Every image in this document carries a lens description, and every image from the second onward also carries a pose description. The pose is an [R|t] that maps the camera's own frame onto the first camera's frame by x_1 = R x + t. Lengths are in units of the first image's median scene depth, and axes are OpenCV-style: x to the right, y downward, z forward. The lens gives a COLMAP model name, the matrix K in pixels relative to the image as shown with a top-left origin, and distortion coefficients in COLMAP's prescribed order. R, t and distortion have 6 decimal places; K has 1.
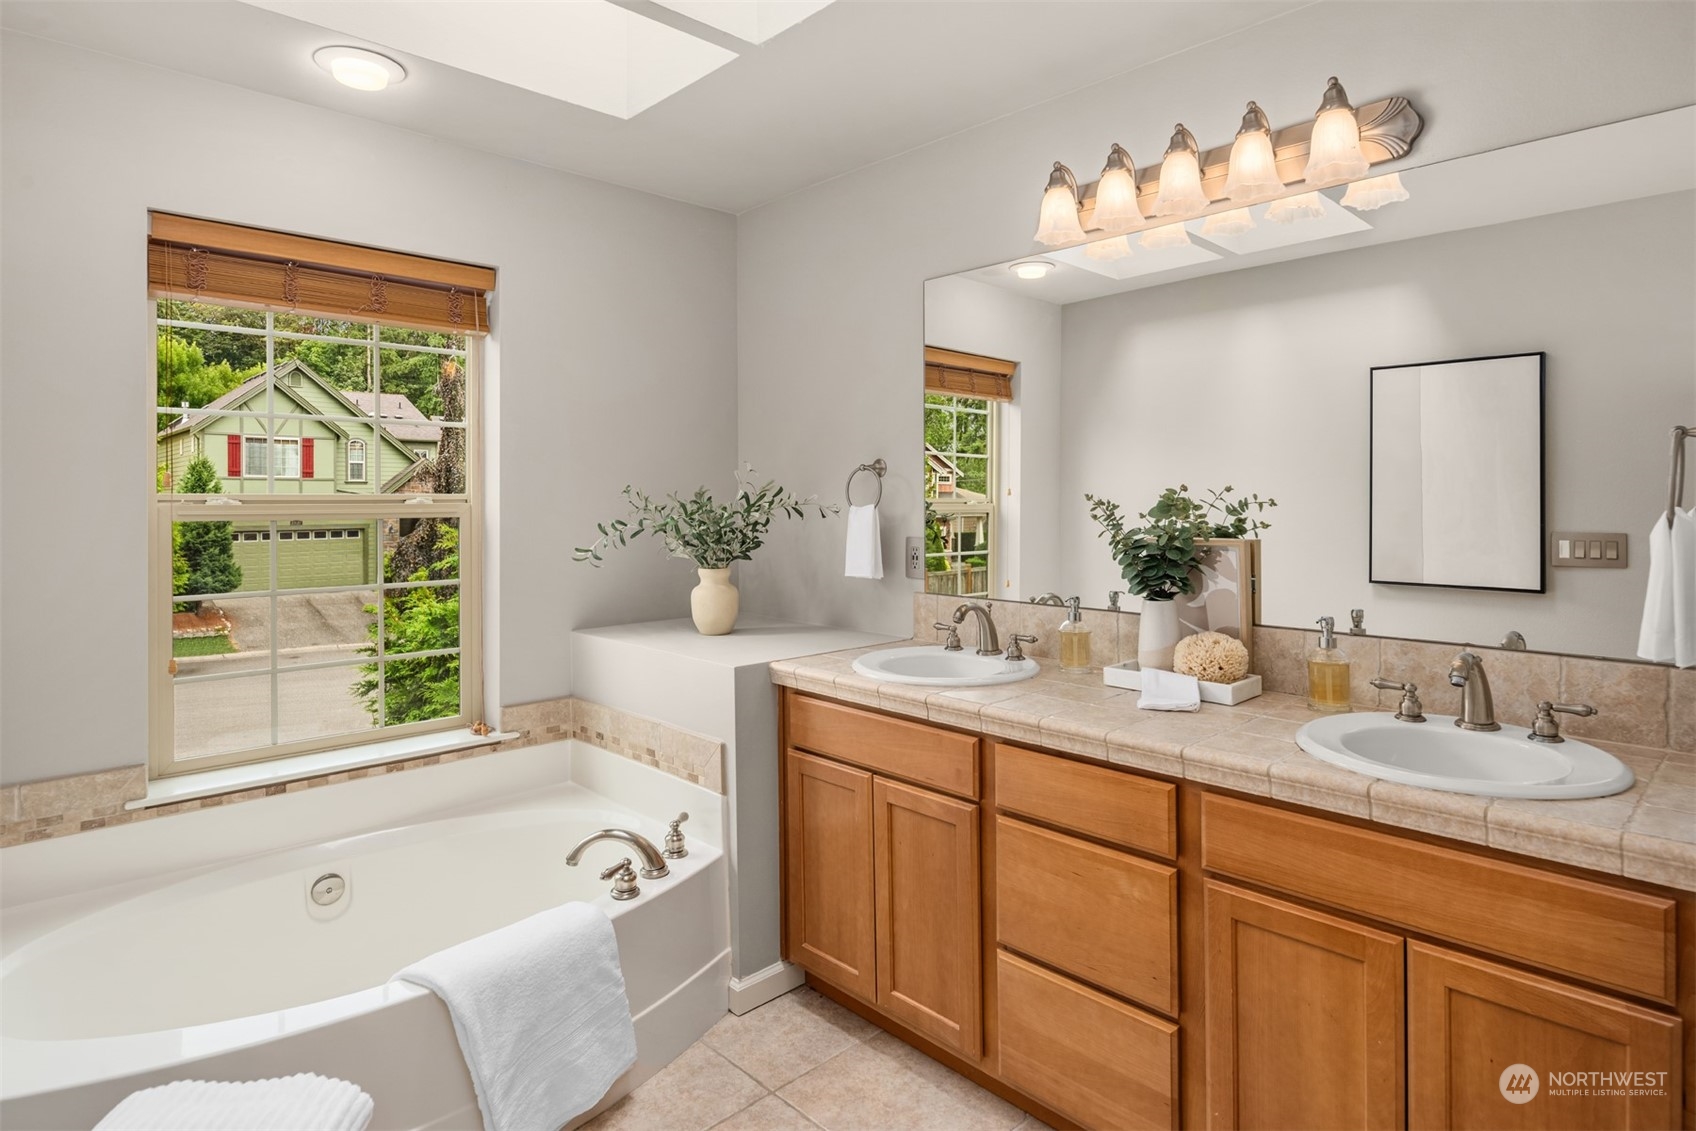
lens RADIAL K [[916.7, 0, 853.6], [0, 916.7, 497.3], [0, 0, 1]] dist [-0.003377, -0.001527]
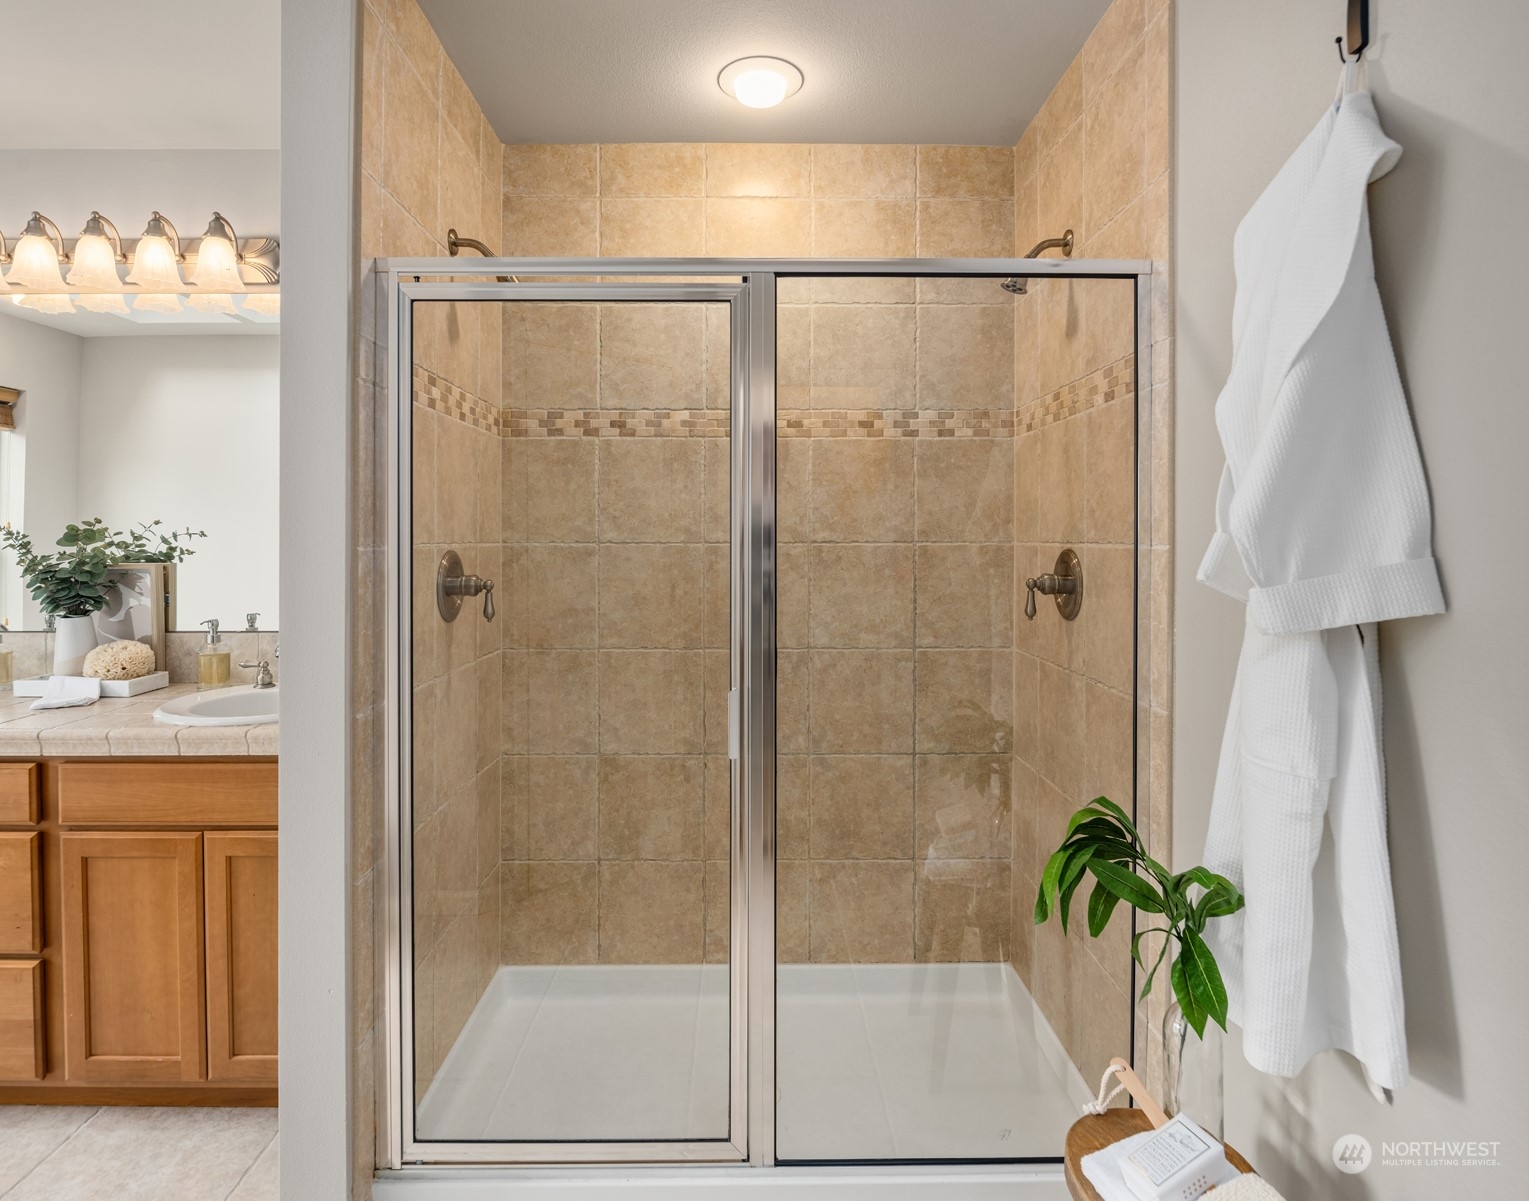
lens RADIAL K [[842.1, 0, 758.1], [0, 842.1, 538.8], [0, 0, 1]] dist [0.001557, -0.007687]
pose [[0.688986, -0.001121, 0.724774, 0.156449], [-0.001222, 0.999996, 0.002708, 0.008894], [-0.724774, -0.002752, 0.688982, -0.352911]]
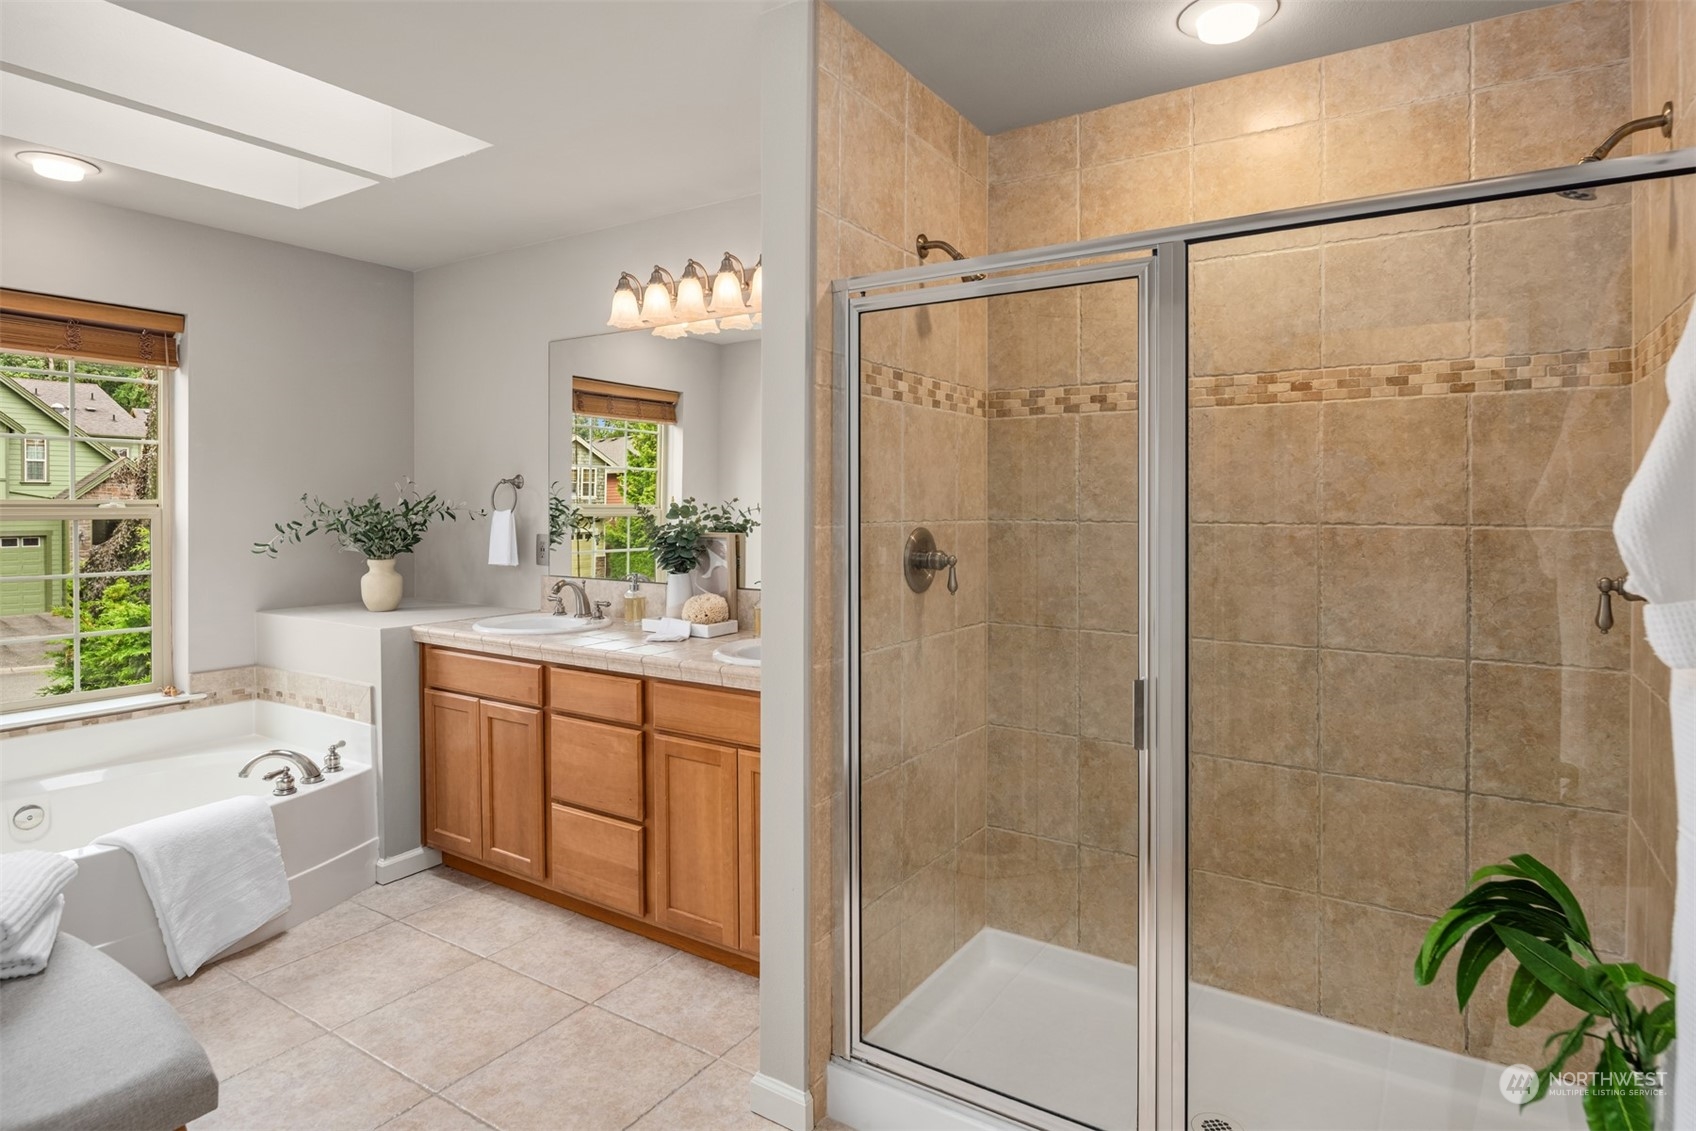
lens RADIAL K [[921.3, 0, 853.8], [0, 921.3, 511.4], [0, 0, 1]] dist [0.001594, -0.006637]
pose [[0.973288, 0.002615, 0.229573, 0.260235], [-0.004703, 0.999952, 0.008550, -0.003942], [-0.229539, -0.009401, 0.973254, -0.529975]]
